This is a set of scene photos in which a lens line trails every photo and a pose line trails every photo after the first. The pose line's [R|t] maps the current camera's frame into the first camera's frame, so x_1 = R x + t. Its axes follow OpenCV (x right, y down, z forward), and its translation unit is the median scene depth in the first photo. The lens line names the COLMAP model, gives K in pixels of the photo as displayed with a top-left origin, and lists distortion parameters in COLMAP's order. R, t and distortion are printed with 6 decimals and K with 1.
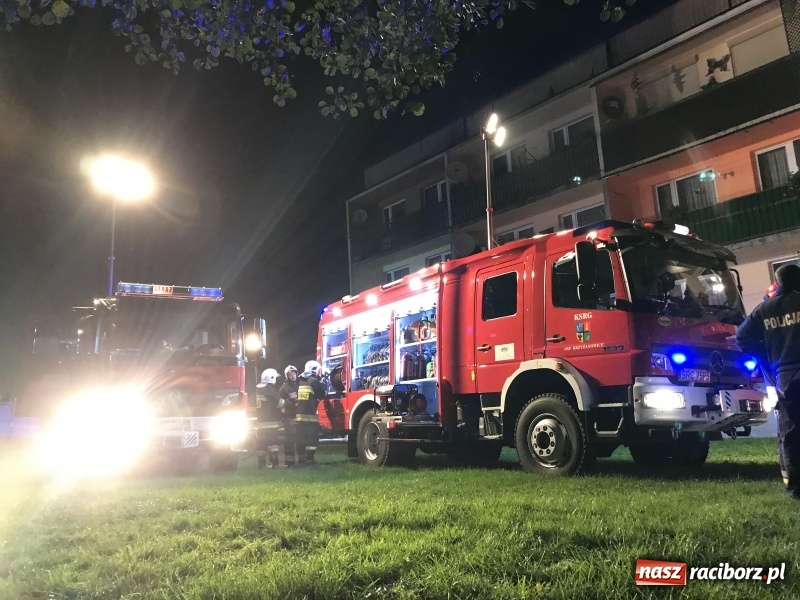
lens RADIAL K [[658.2, 0, 400.0], [0, 658.2, 300.0], [0, 0, 1]] dist [0.003645, 0.007906]
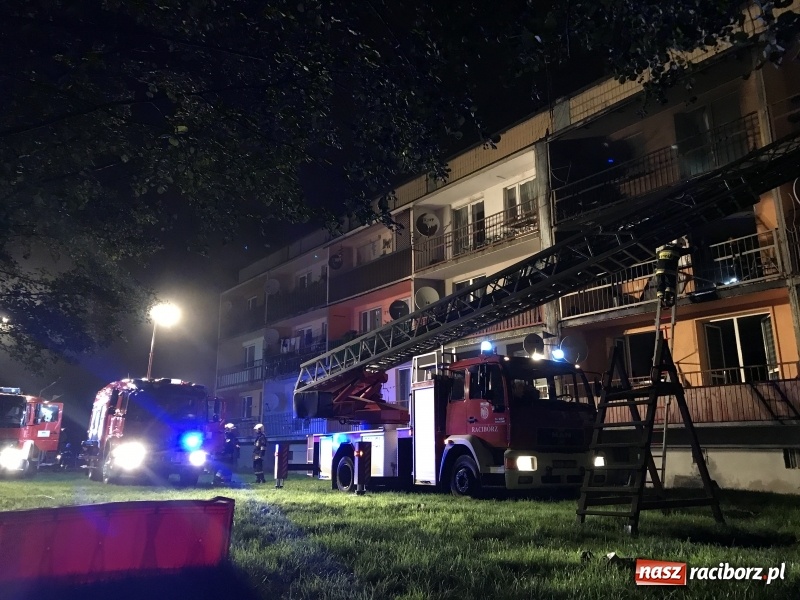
lens RADIAL K [[658.2, 0, 400.0], [0, 658.2, 300.0], [0, 0, 1]] dist [0.003645, 0.007906]
pose [[0.998872, 0.018530, -0.043729, 0.552046], [-0.019926, 0.999298, -0.031713, -0.148368], [0.043111, 0.032549, 0.998540, -0.631830]]
